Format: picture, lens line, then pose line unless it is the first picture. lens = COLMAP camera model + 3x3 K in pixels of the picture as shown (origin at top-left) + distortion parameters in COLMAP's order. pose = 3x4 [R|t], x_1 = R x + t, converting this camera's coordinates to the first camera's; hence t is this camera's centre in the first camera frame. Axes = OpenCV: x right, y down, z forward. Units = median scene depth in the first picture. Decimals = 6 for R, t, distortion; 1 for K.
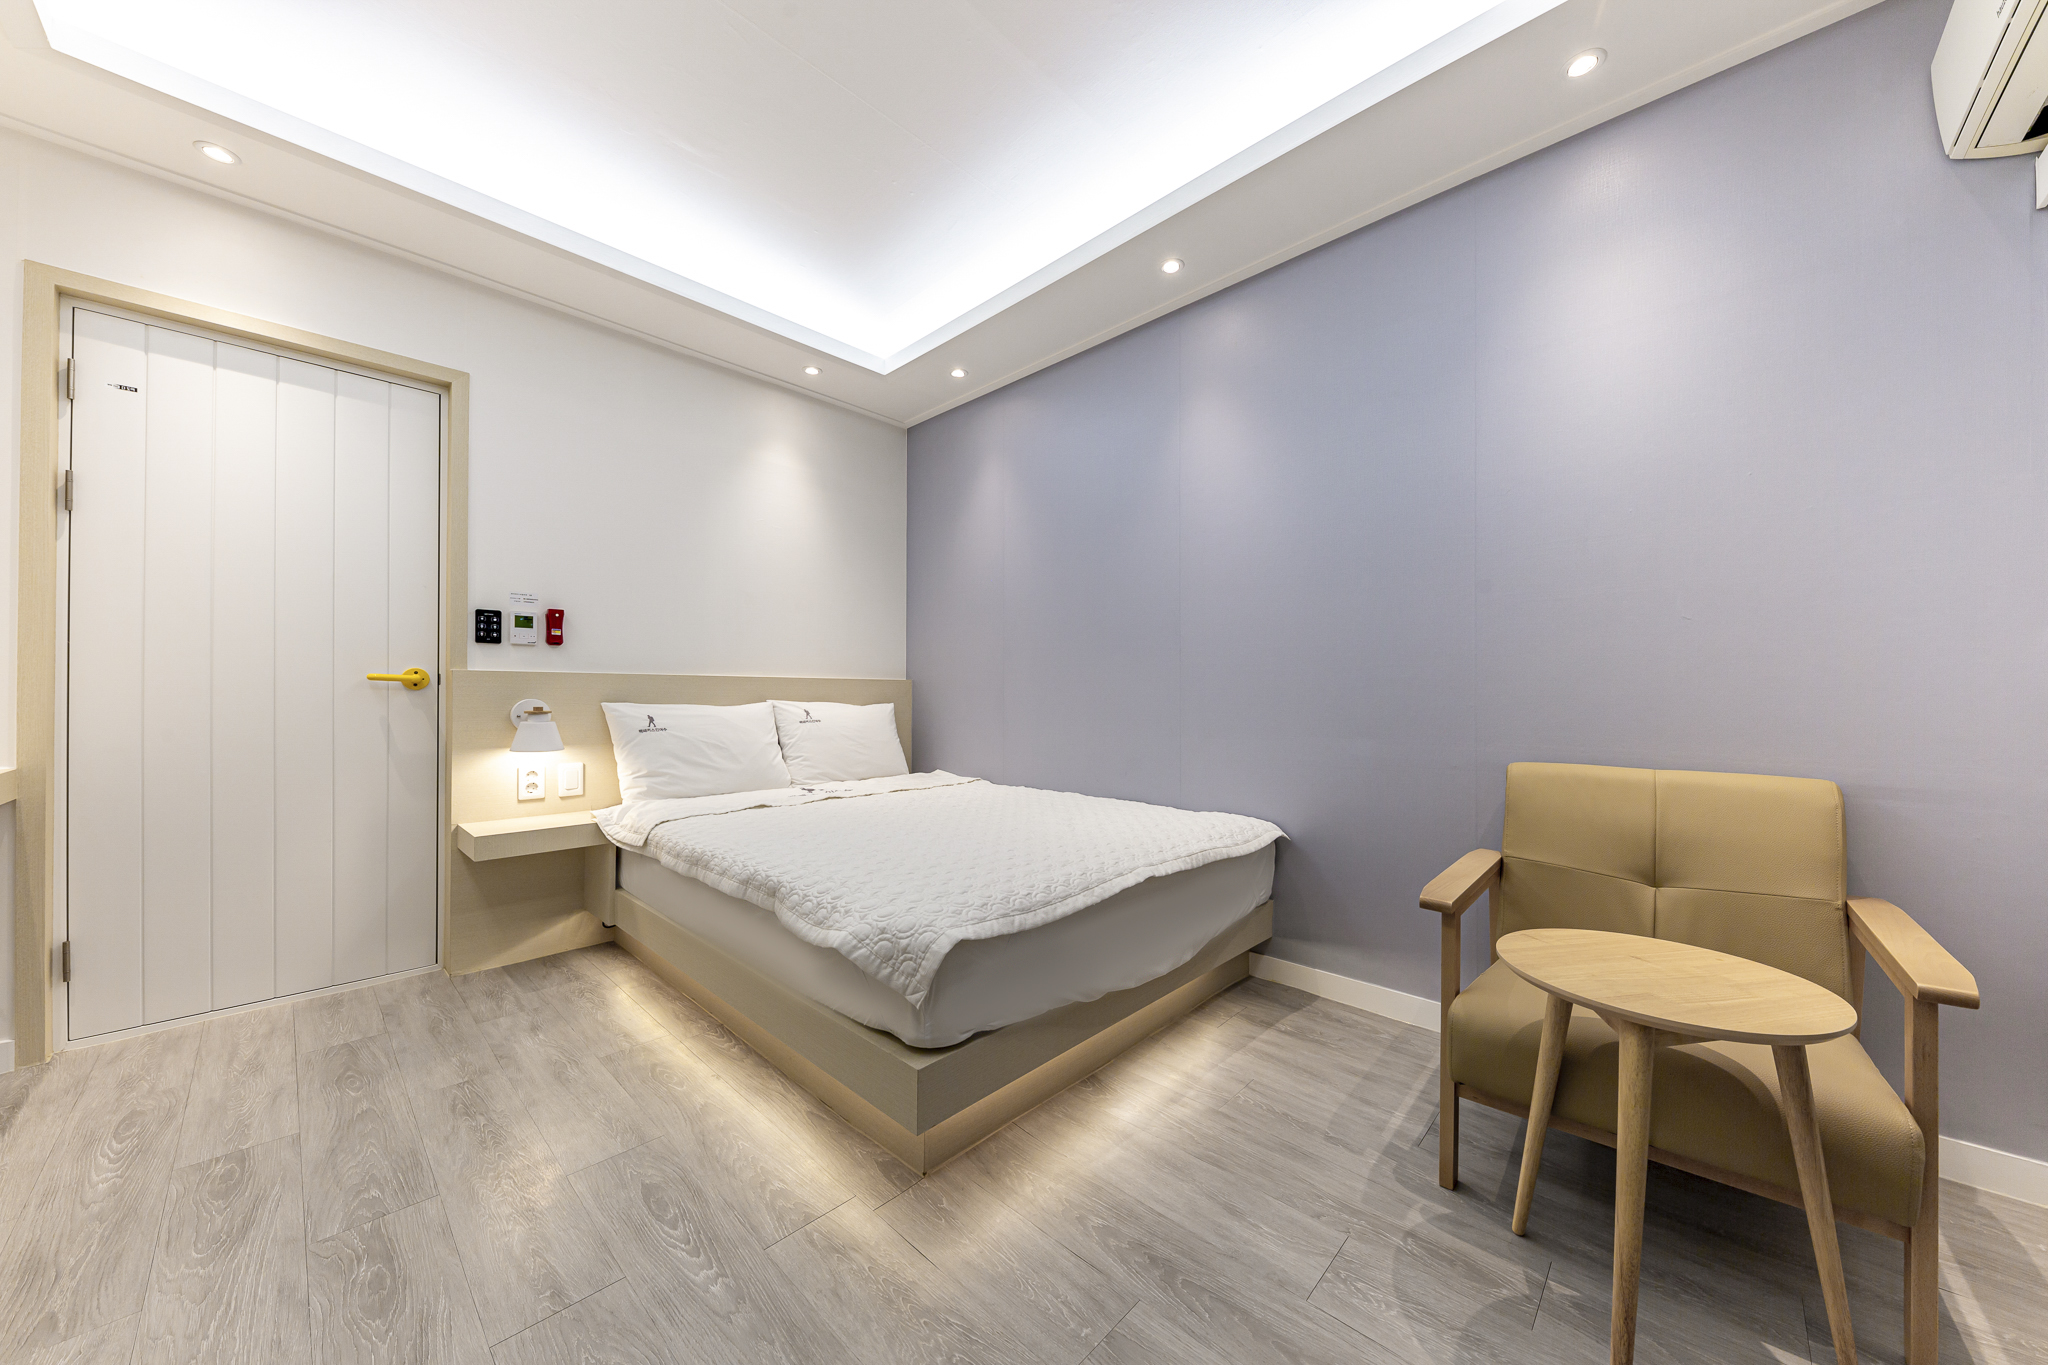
lens RADIAL K [[706.9, 0, 1019.4], [0, 706.9, 677.7], [0, 0, 1]] dist [0.002902, -0.001334]
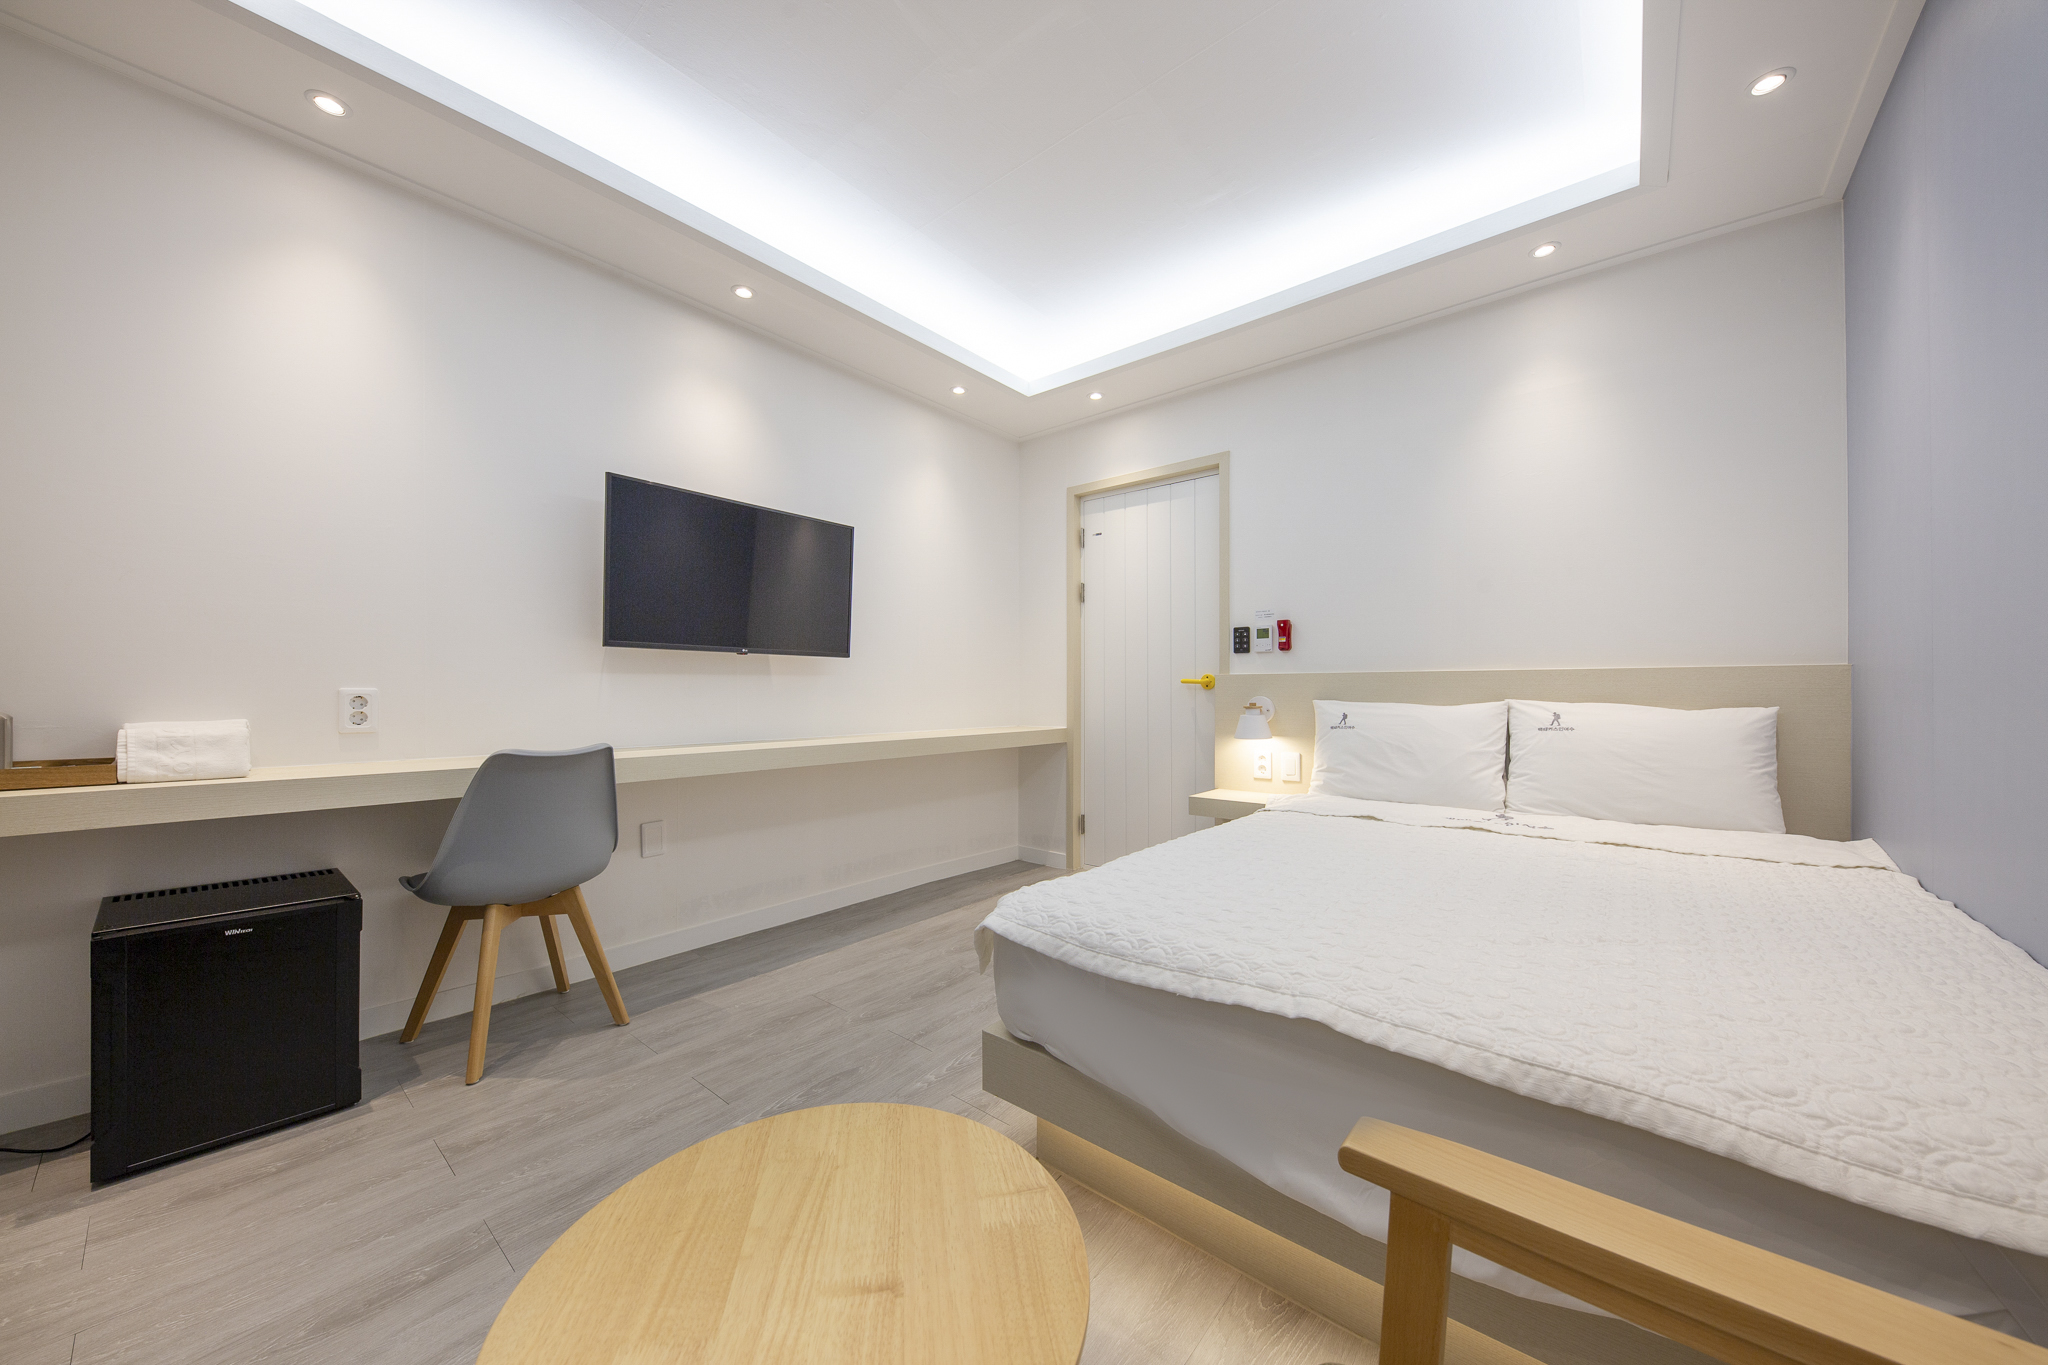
lens RADIAL K [[706.9, 0, 1033.1], [0, 706.9, 680.8], [0, 0, 1]] dist [0.002902, -0.001334]
pose [[0.084459, -0.017265, -0.996277, 0.496321], [0.023947, 0.999596, -0.015293, 0.012560], [0.996139, -0.022567, 0.084838, 0.506451]]
